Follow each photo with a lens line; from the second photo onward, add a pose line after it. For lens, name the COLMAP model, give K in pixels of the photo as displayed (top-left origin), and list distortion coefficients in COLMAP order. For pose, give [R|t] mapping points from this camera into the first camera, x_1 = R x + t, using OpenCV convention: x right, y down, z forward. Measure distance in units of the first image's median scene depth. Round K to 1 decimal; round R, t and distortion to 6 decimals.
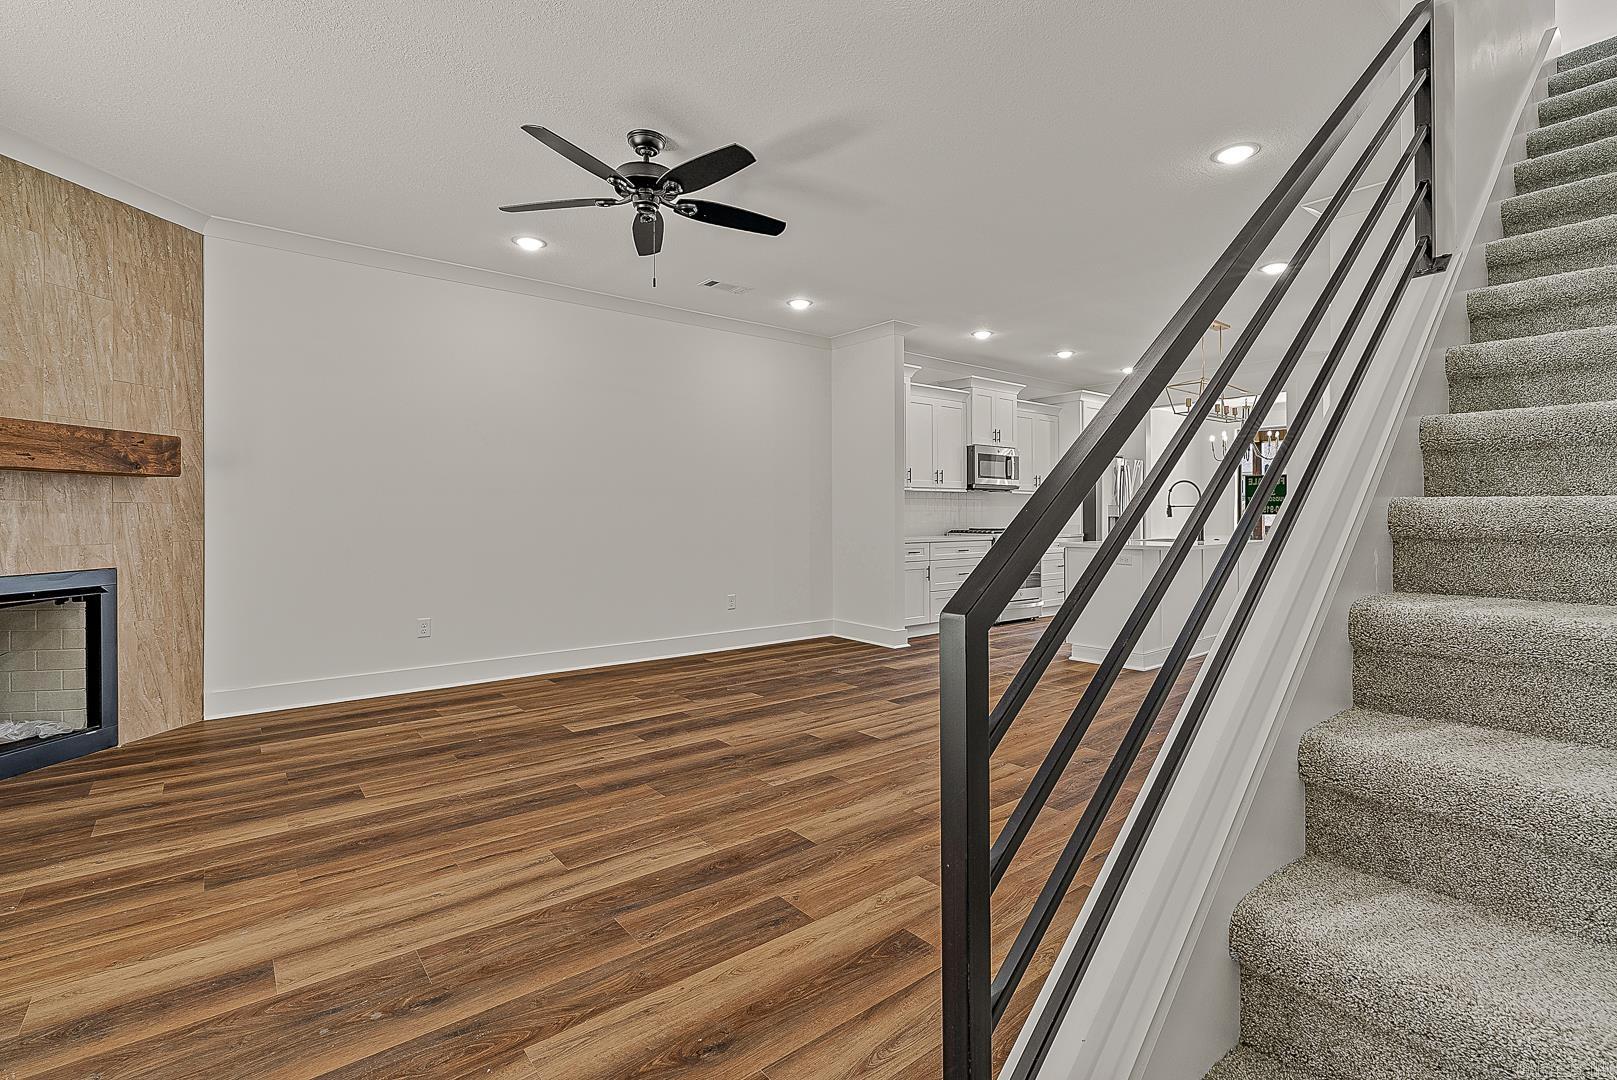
lens RADIAL K [[748.7, 0, 812.2], [0, 748.7, 497.4], [0, 0, 1]] dist [-0.000802, 0.000332]
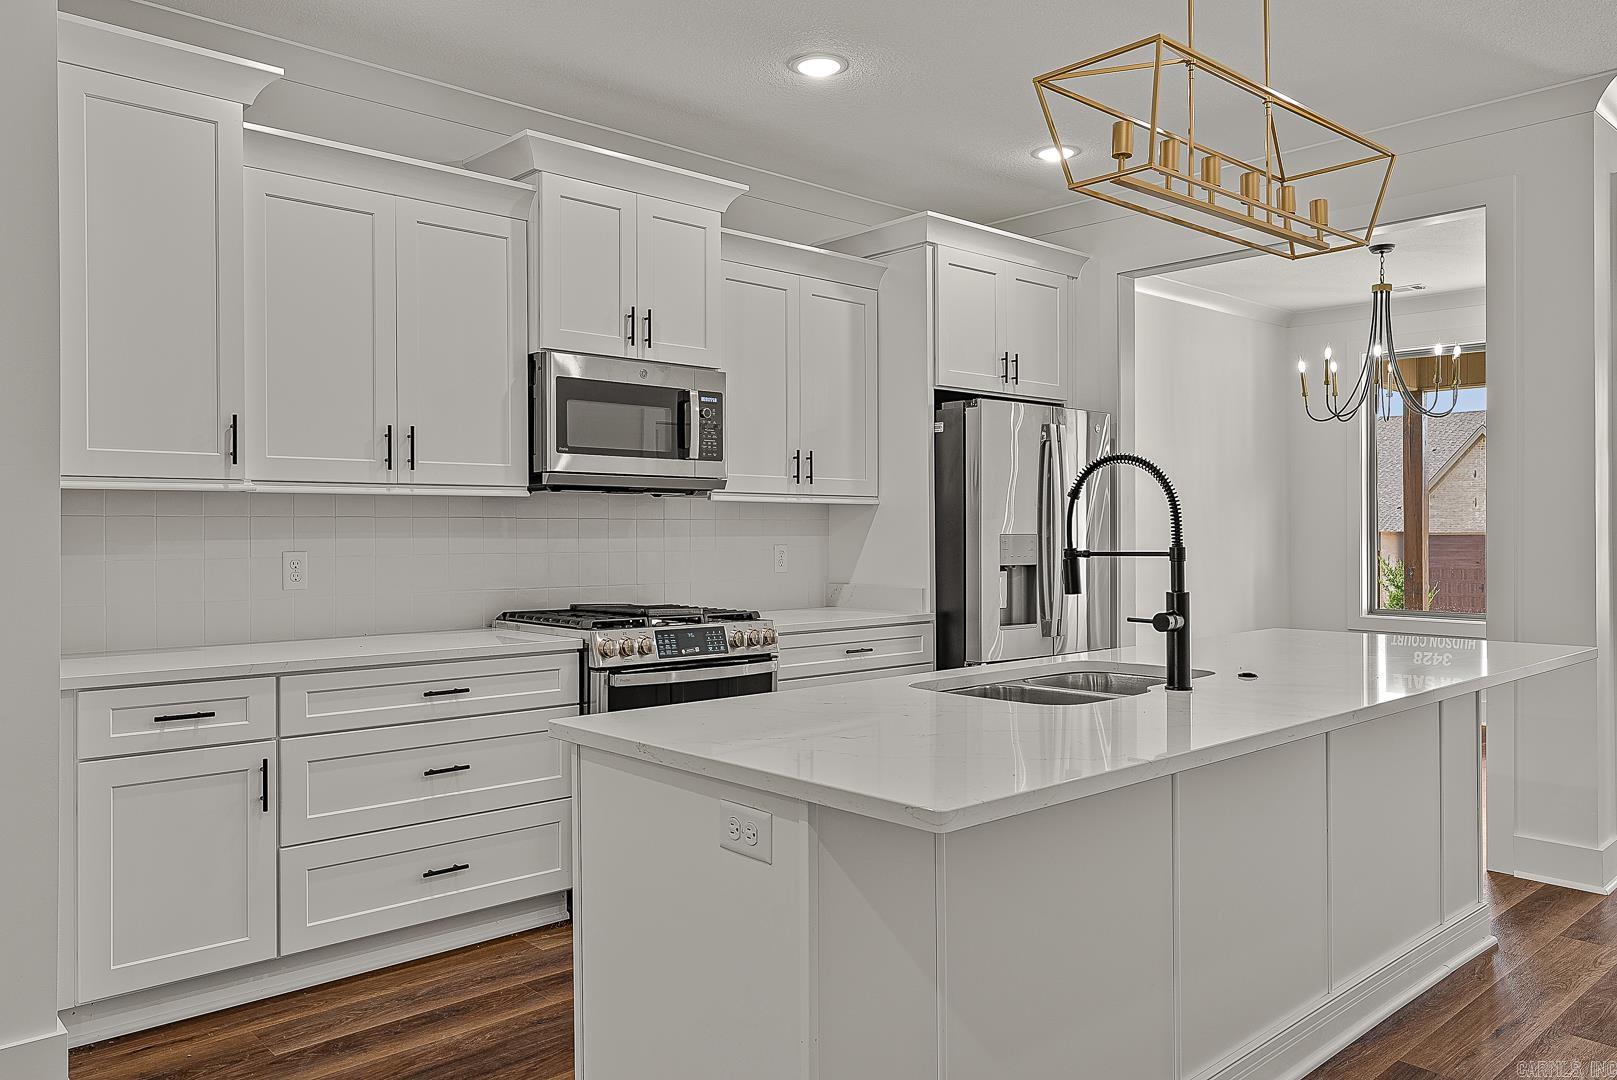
lens RADIAL K [[1175.9, 0, 808.5], [0, 1175.9, 540.0], [0, 0, 1]] dist [0.005510, 0.001352]
pose [[0.998333, -0.004996, 0.057497, 0.298218], [0.003425, 0.999619, 0.027387, -0.002331], [-0.057612, -0.027145, 0.997970, 0.484193]]
